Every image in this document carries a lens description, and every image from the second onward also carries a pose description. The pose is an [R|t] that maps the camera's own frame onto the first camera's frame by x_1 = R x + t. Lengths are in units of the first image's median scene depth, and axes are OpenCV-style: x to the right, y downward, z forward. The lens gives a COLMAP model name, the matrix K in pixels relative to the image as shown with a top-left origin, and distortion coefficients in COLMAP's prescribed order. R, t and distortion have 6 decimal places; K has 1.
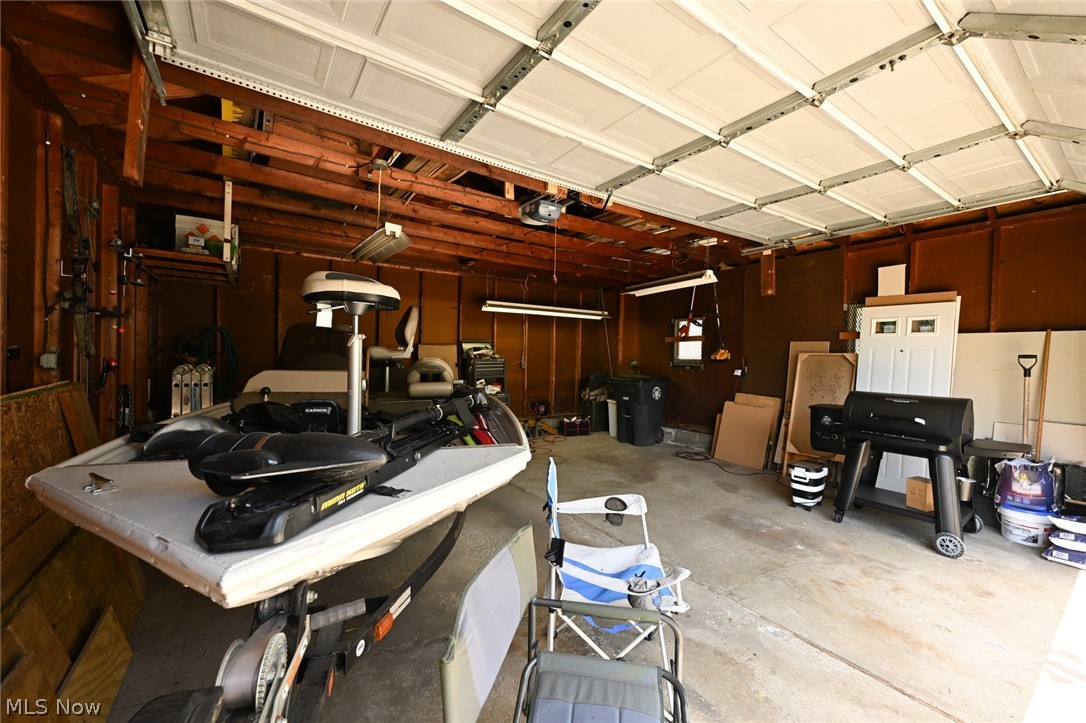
lens RADIAL K [[430.4, 0, 540.7], [0, 430.4, 361.2], [0, 0, 1]] dist [-0.000061, 0.000190]
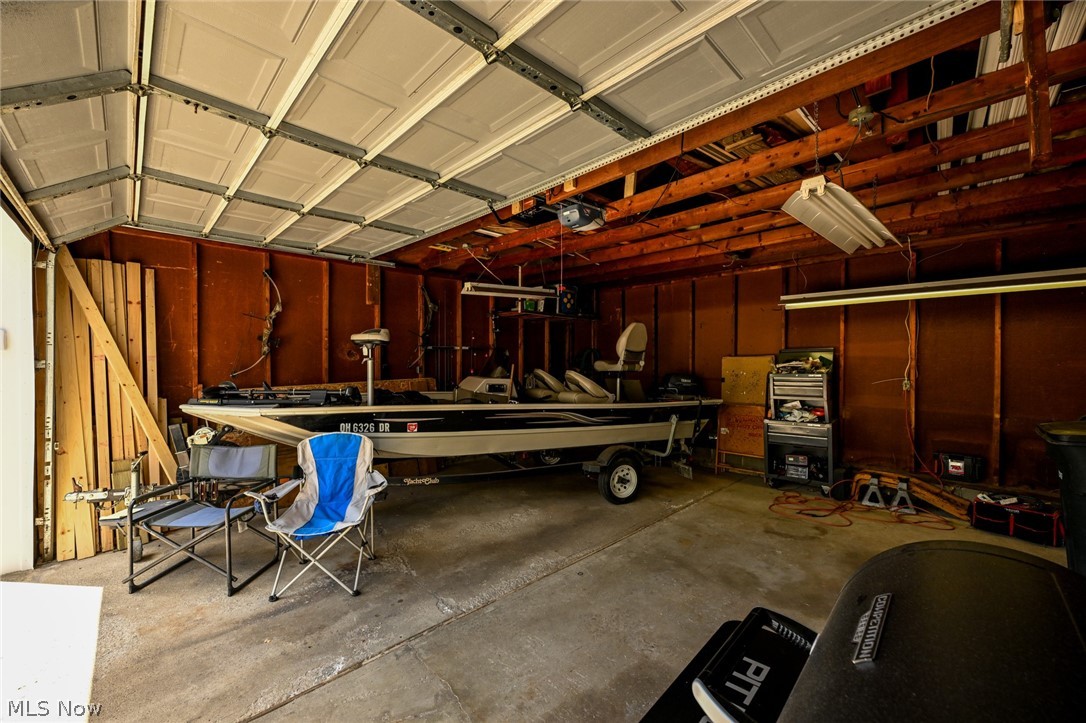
lens RADIAL K [[430.4, 0, 539.2], [0, 430.4, 362.7], [0, 0, 1]] dist [-0.000061, 0.000190]
pose [[0.160111, -0.007338, -0.987072, 0.728674], [-0.014737, 0.999843, -0.009824, -0.013789], [0.986989, 0.016119, 0.159978, 0.606786]]
